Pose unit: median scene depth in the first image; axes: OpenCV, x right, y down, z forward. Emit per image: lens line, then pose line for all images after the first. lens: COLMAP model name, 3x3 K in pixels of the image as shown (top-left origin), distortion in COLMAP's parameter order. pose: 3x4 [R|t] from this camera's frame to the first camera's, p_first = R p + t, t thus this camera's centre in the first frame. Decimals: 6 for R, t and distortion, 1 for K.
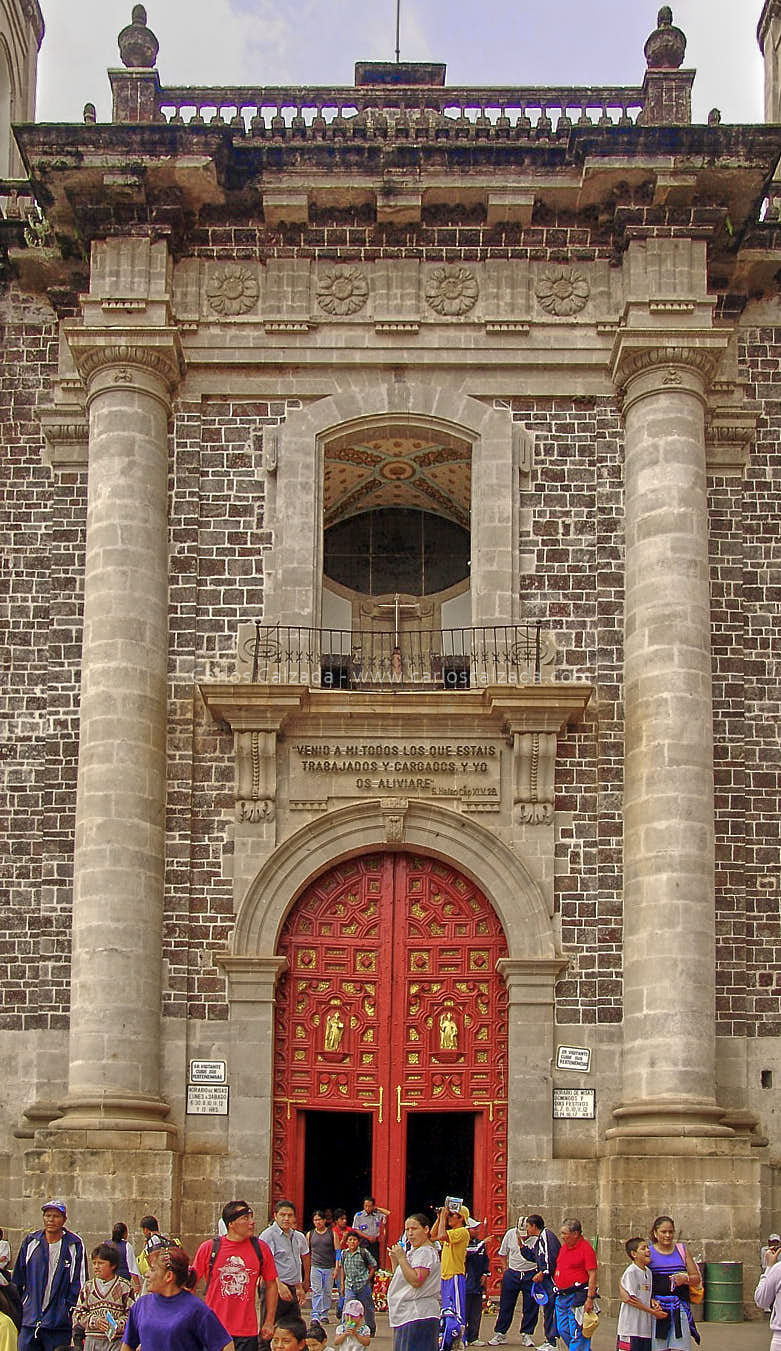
lens RADIAL K [[1790.6, 0, 390.5], [0, 1790.6, 675.5], [0, 0, 1]] dist [-0.023430, 0.055942]
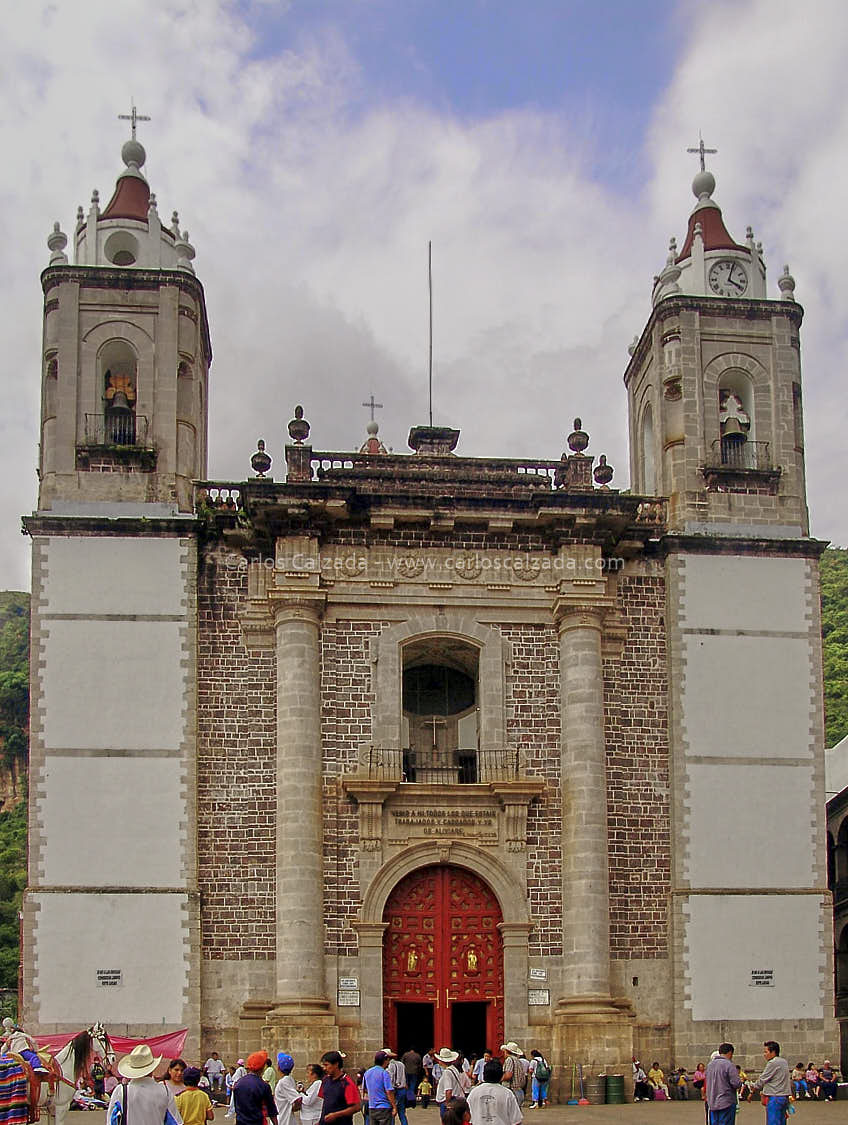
lens RADIAL K [[1393.3, 0, 424.0], [0, 1393.3, 562.5], [0, 0, 1]] dist [-0.045755, 0.018617]
pose [[0.998344, 0.000392, 0.057518, -0.102721], [0.002626, 0.998623, -0.052393, -0.146561], [-0.057459, 0.052458, 0.996969, -0.497363]]
